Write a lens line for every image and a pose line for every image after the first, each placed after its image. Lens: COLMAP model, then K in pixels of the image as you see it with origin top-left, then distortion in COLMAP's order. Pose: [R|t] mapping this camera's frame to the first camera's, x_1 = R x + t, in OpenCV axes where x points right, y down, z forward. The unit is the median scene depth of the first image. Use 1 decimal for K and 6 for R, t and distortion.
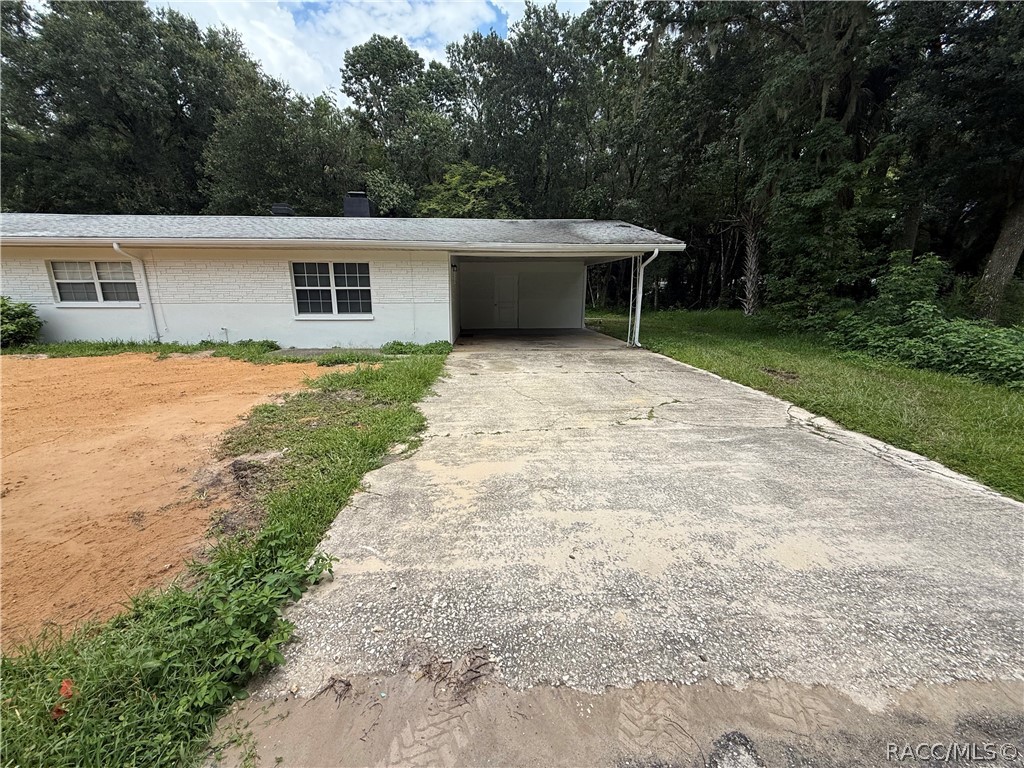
lens RADIAL K [[408.6, 0, 510.2], [0, 408.6, 382.9], [0, 0, 1]] dist [0.004570, 0.000336]
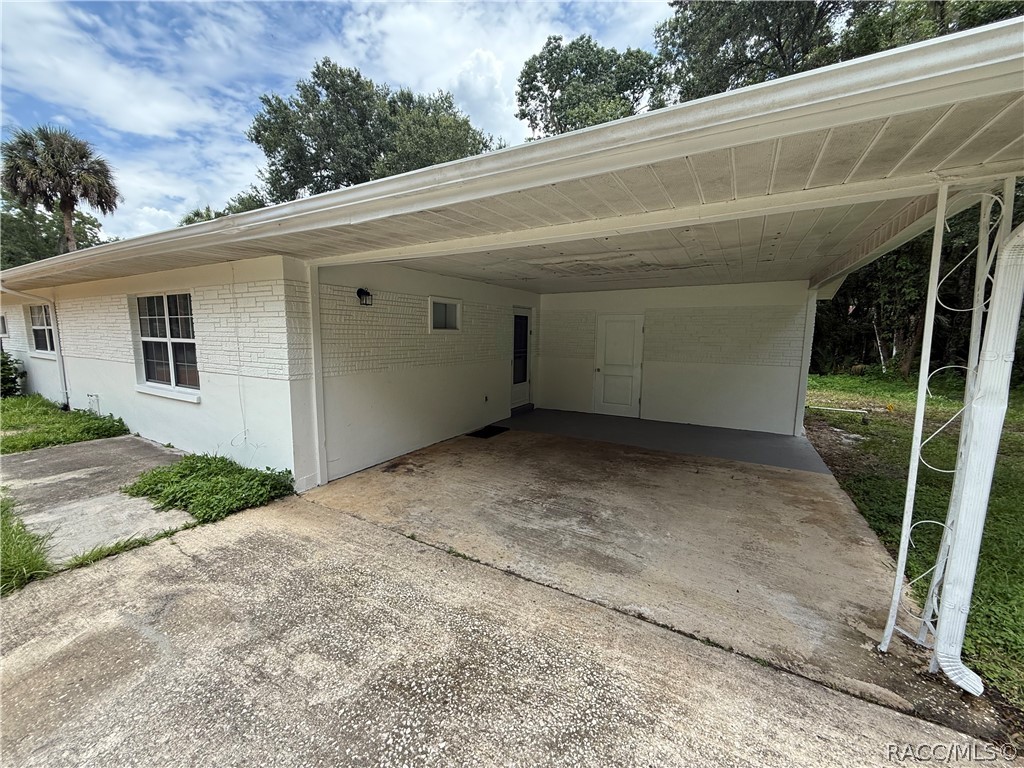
lens RADIAL K [[408.6, 0, 512.5], [0, 408.6, 380.6], [0, 0, 1]] dist [0.004570, 0.000336]
pose [[0.831910, 0.072613, -0.550139, 0.262003], [-0.132068, 0.988823, -0.069195, -0.199758], [0.538965, 0.130220, 0.832202, 0.792978]]
